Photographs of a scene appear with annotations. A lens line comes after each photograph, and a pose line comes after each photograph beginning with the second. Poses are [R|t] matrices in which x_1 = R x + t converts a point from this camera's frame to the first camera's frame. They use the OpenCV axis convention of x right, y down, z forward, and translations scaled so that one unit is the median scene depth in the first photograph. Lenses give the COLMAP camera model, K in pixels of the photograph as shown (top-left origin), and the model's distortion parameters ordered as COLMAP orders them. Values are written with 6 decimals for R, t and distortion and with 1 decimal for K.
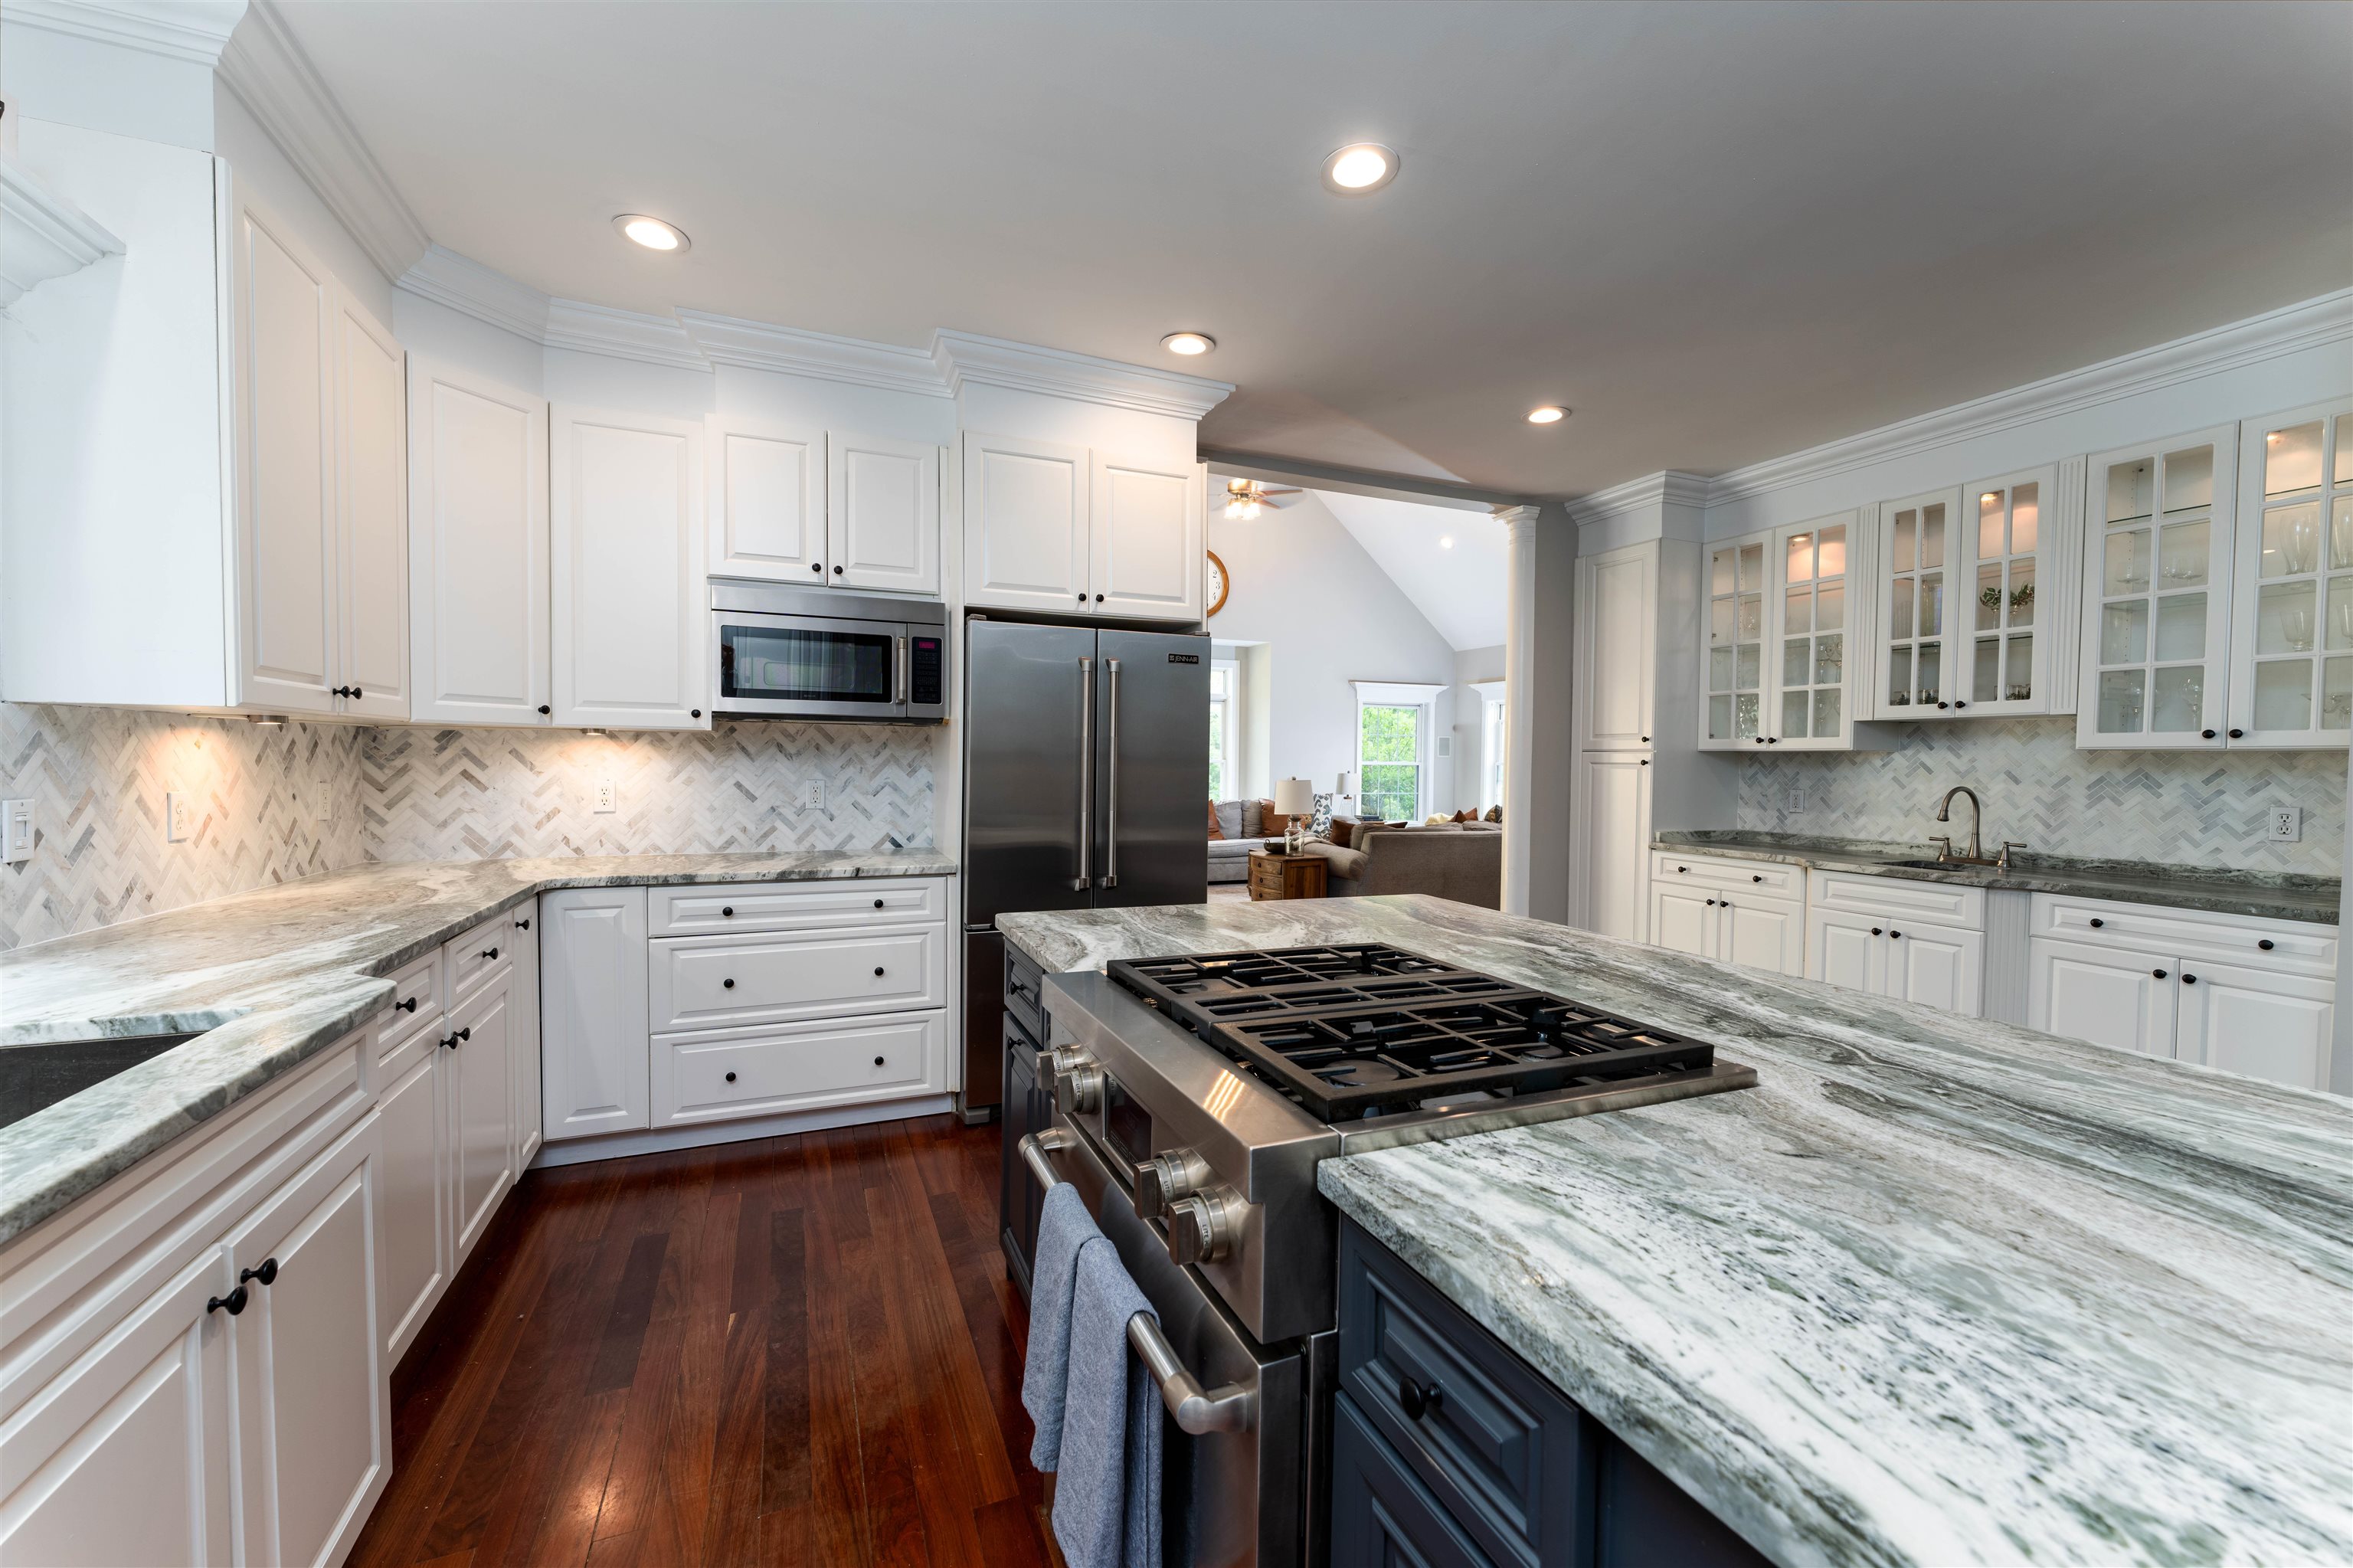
lens RADIAL K [[946.9, 0, 1182.7], [0, 946.9, 795.8], [0, 0, 1]] dist [0.002846, 0.000222]
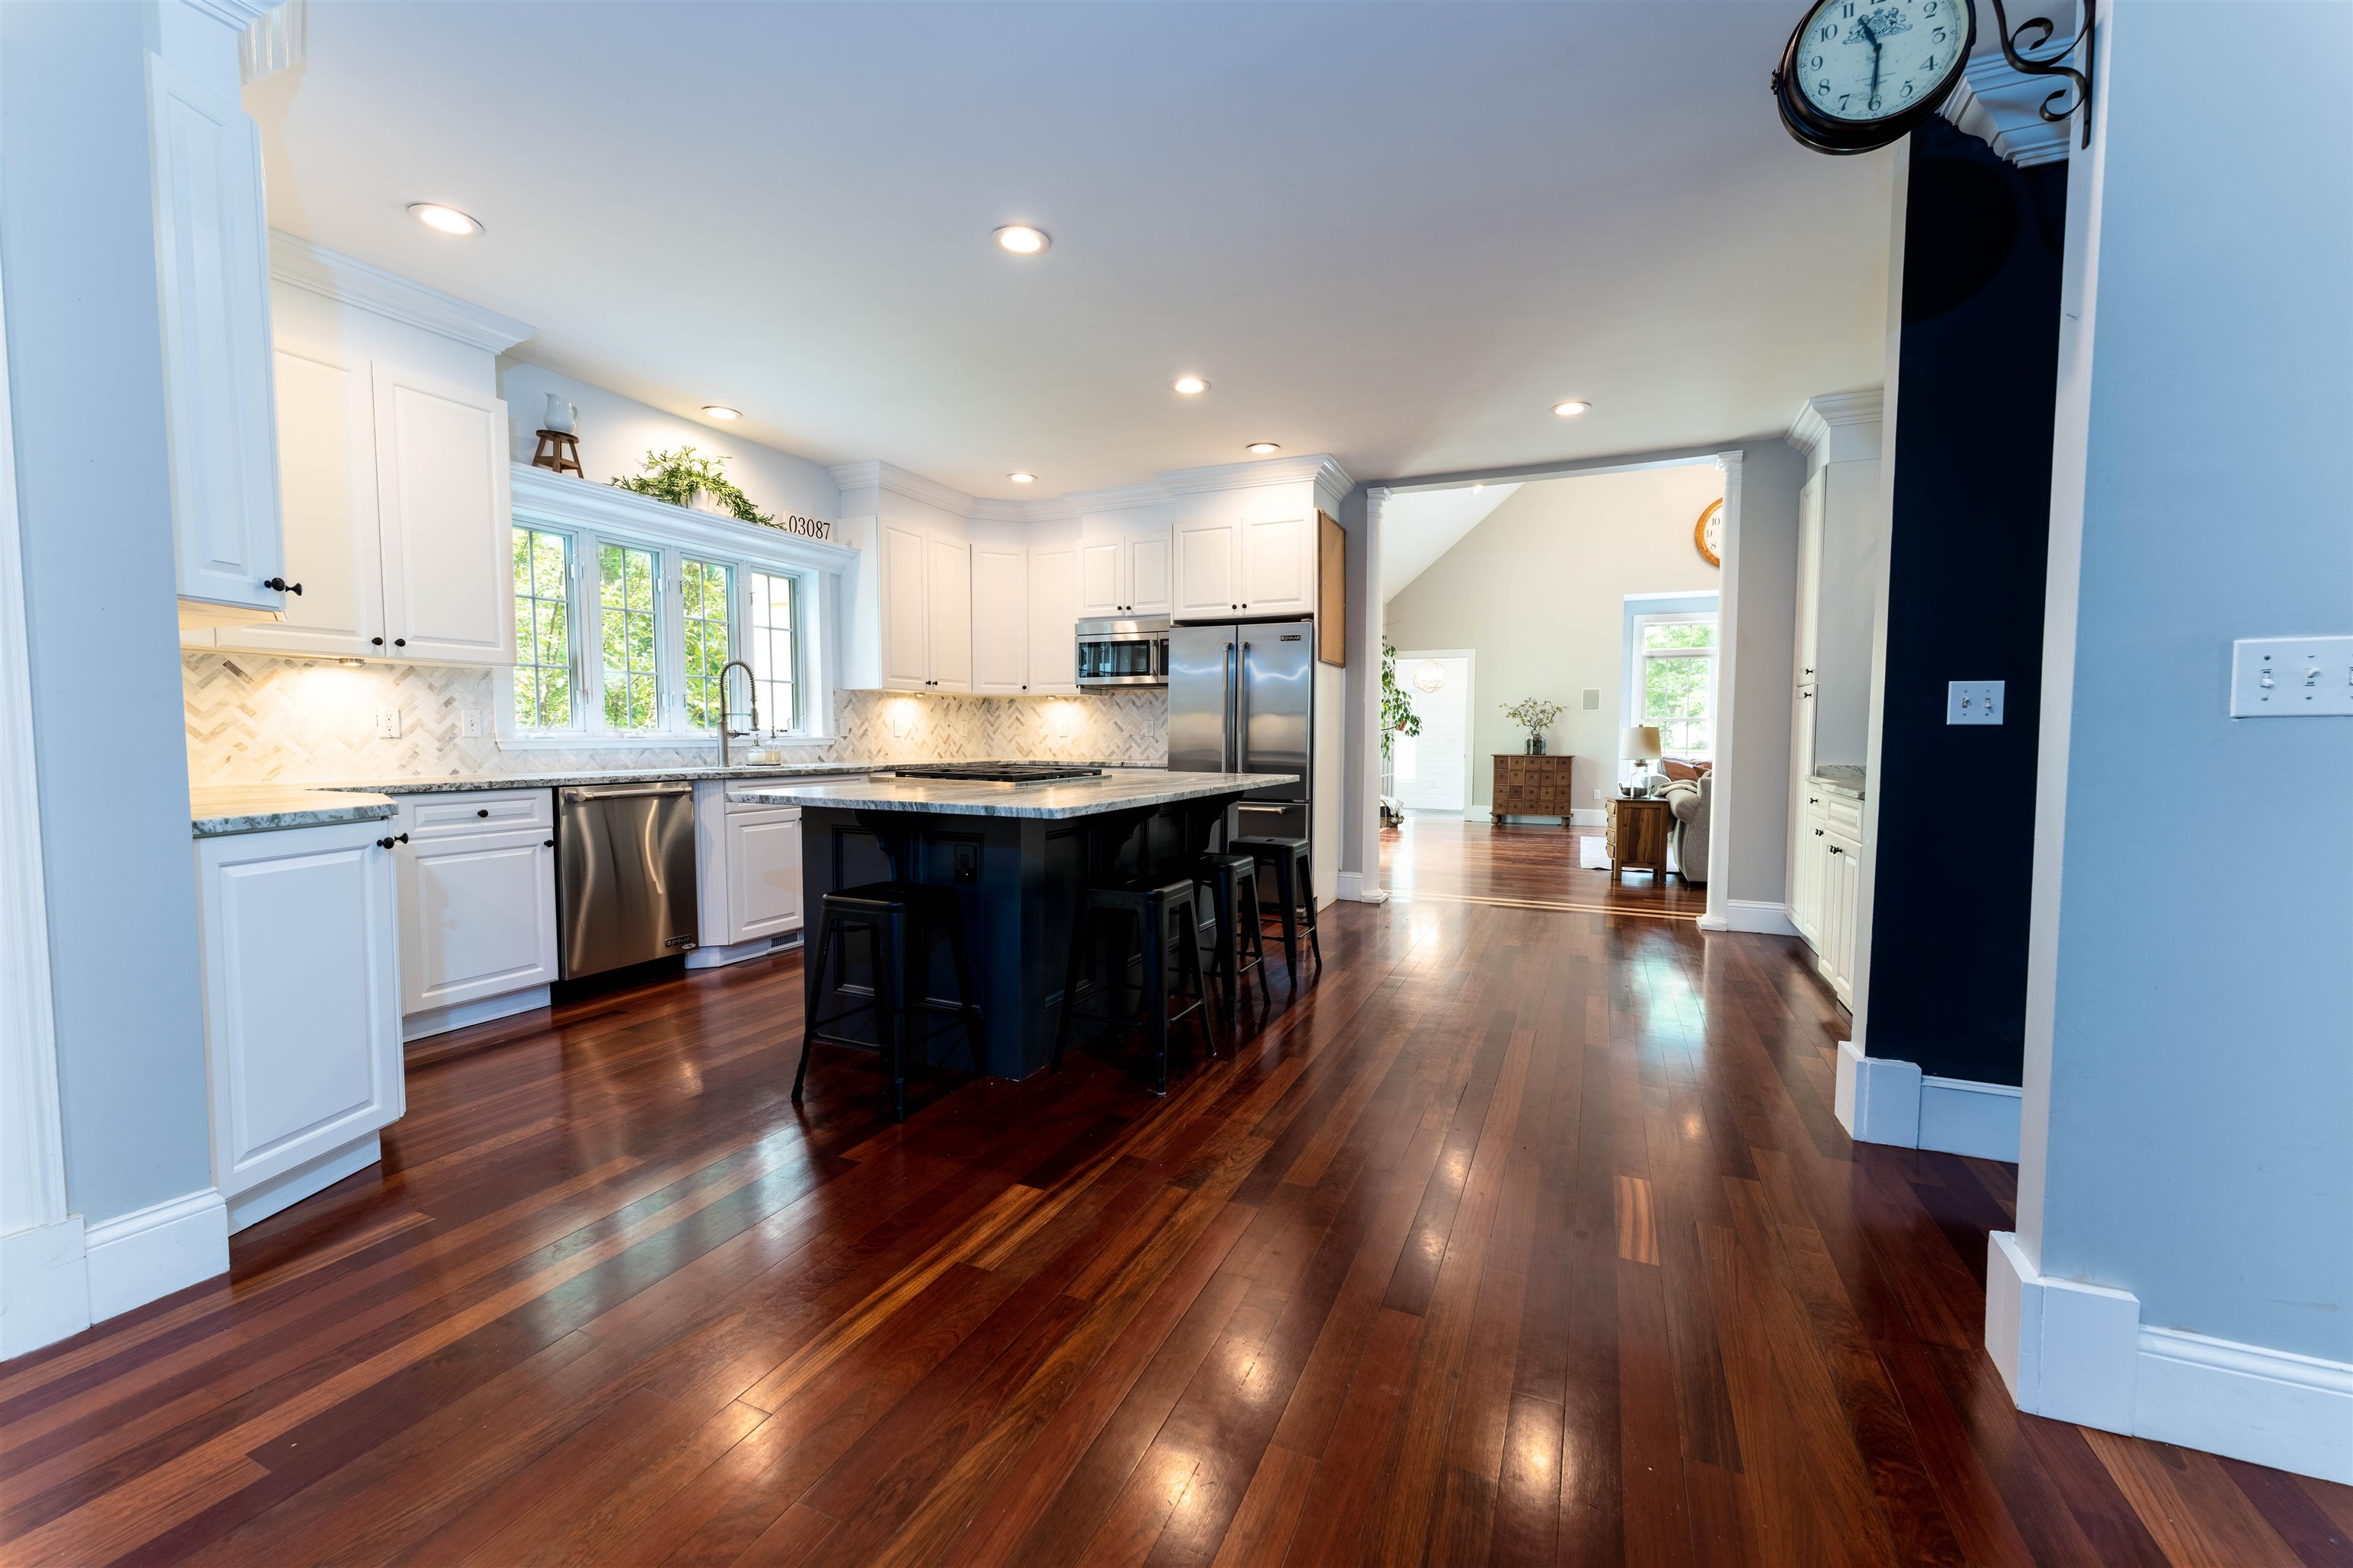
lens RADIAL K [[946.9, 0, 1160.6], [0, 946.9, 783.0], [0, 0, 1]] dist [0.002846, 0.000222]
pose [[0.668361, 0.030997, -0.743191, 1.444842], [-0.023437, 0.999513, 0.020611, 0.096743], [0.743468, 0.003643, 0.668762, -0.301417]]
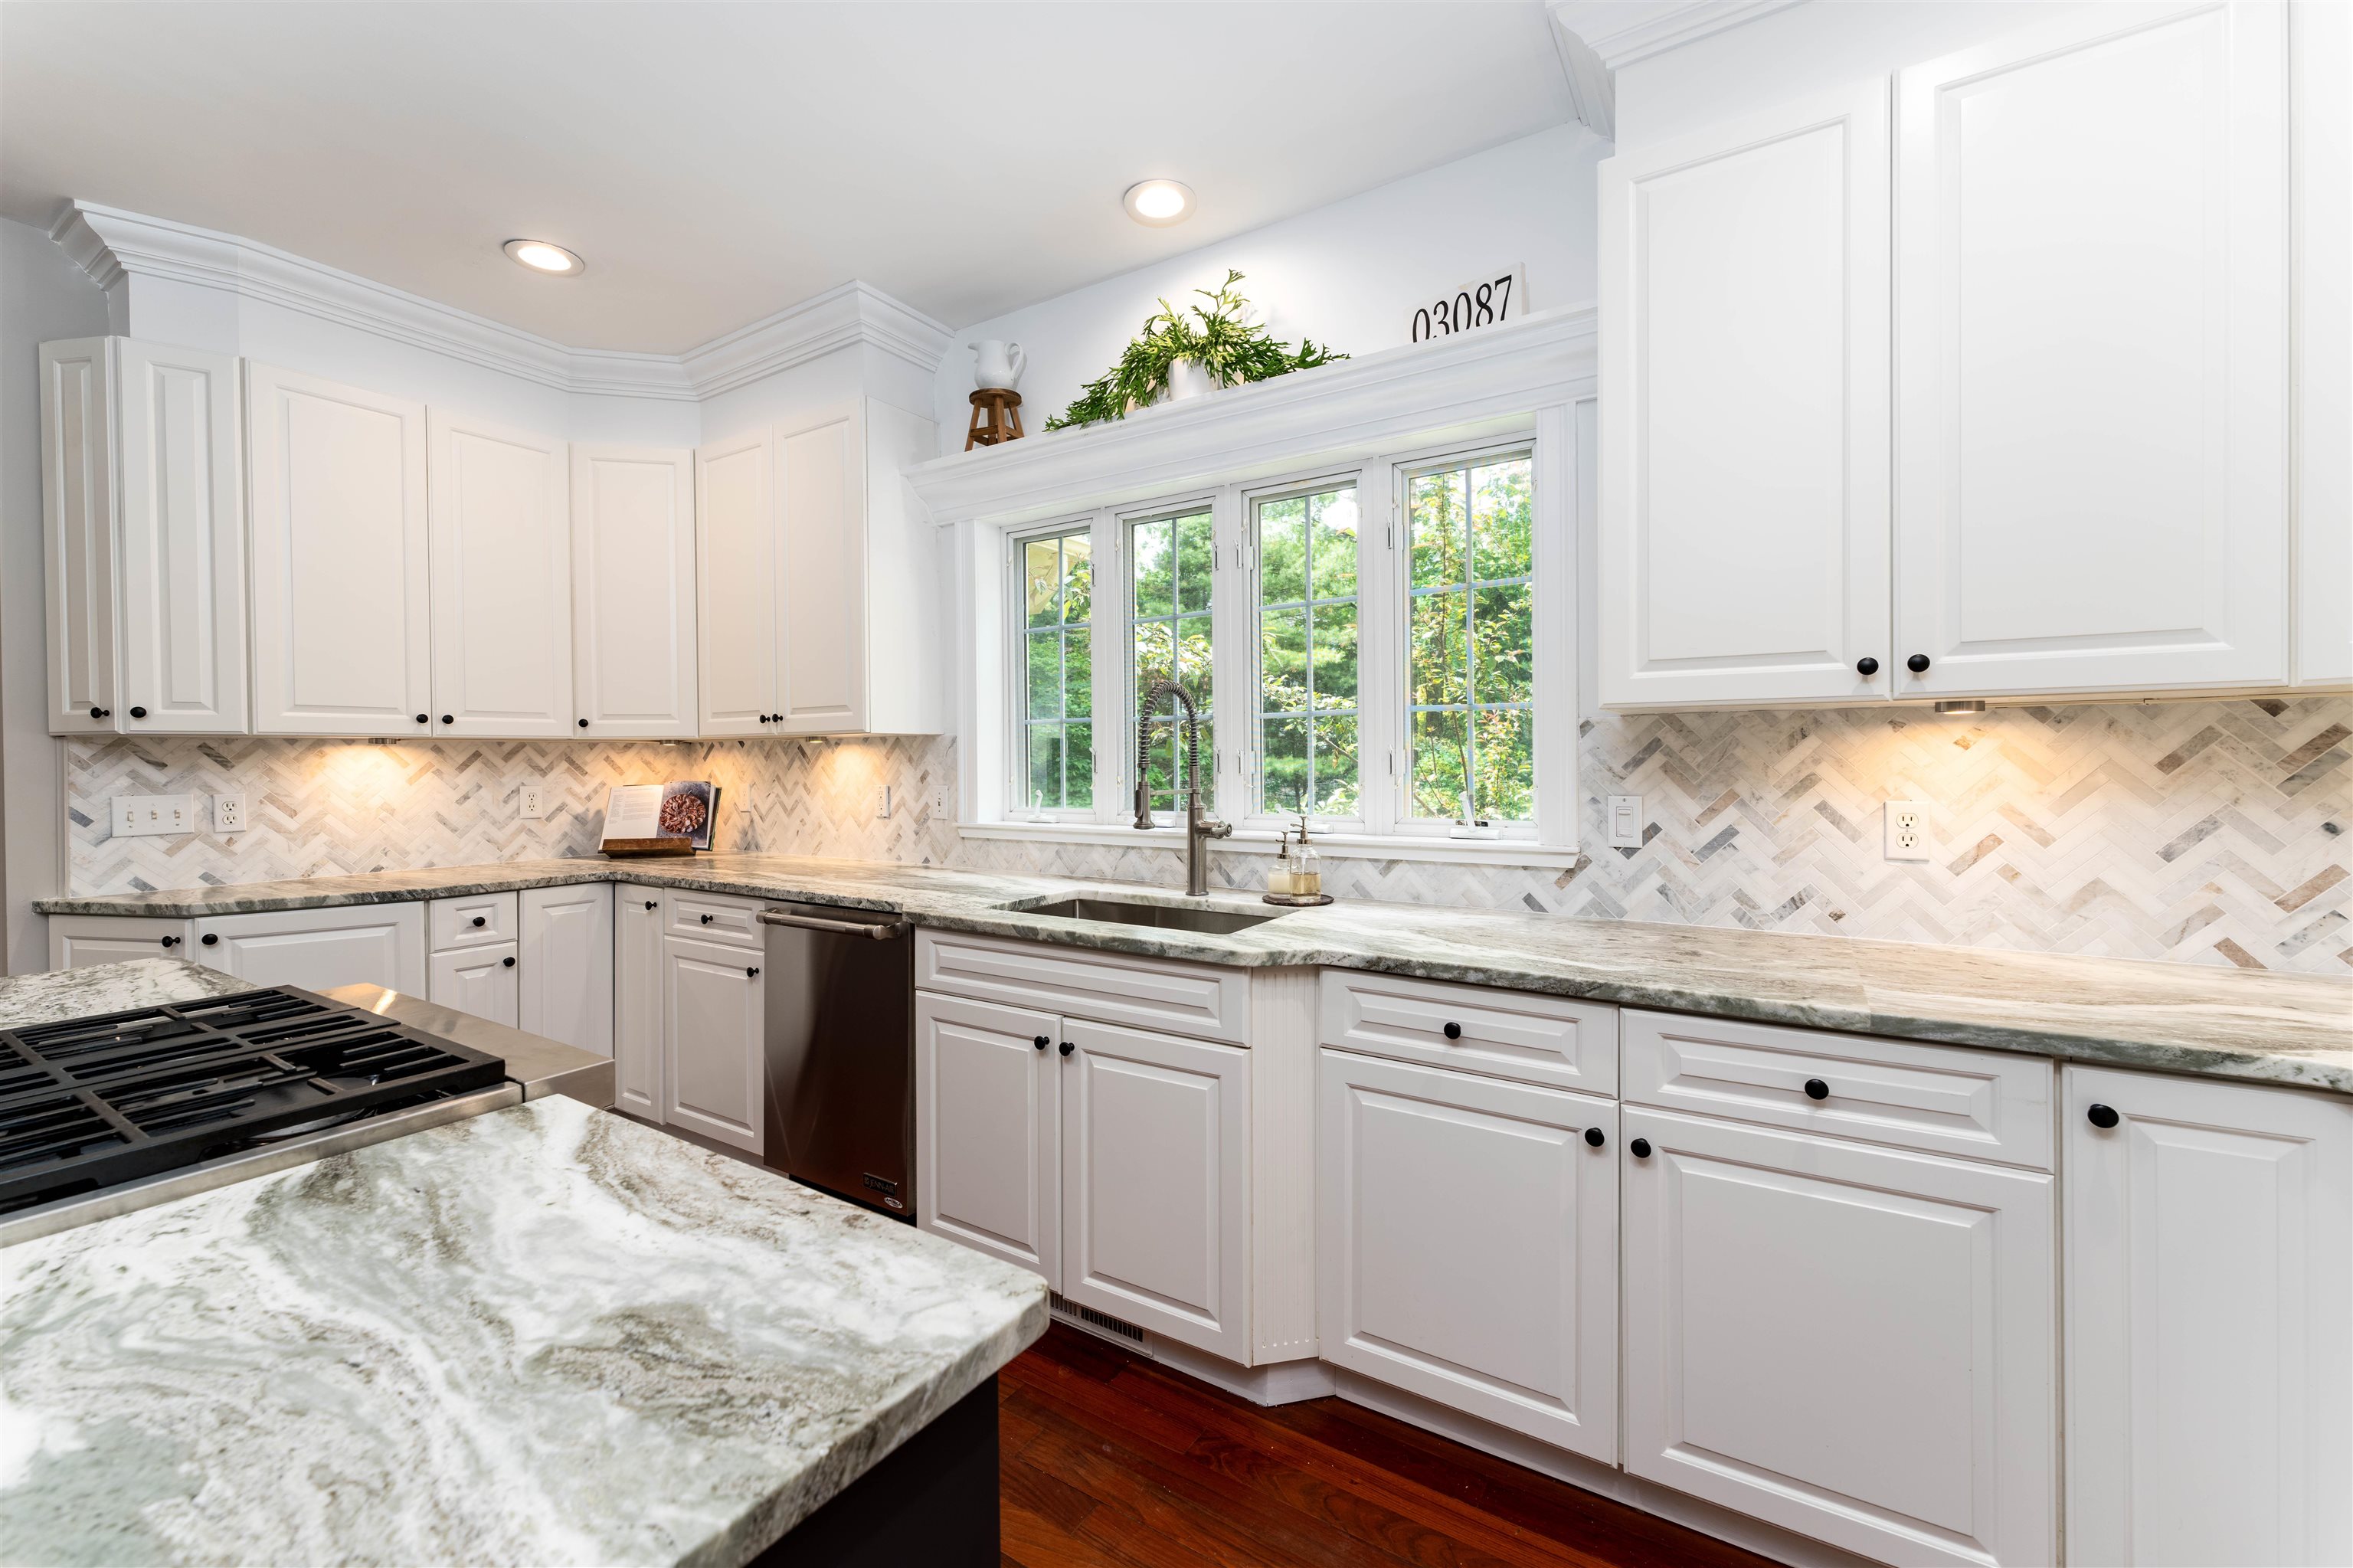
lens RADIAL K [[946.9, 0, 1183.2], [0, 946.9, 780.9], [0, 0, 1]] dist [0.002846, 0.000222]
pose [[-0.815288, 0.007948, -0.579001, -0.054685], [-0.023195, 0.998655, 0.046370, -0.040105], [0.578591, 0.051235, -0.814007, 1.144234]]
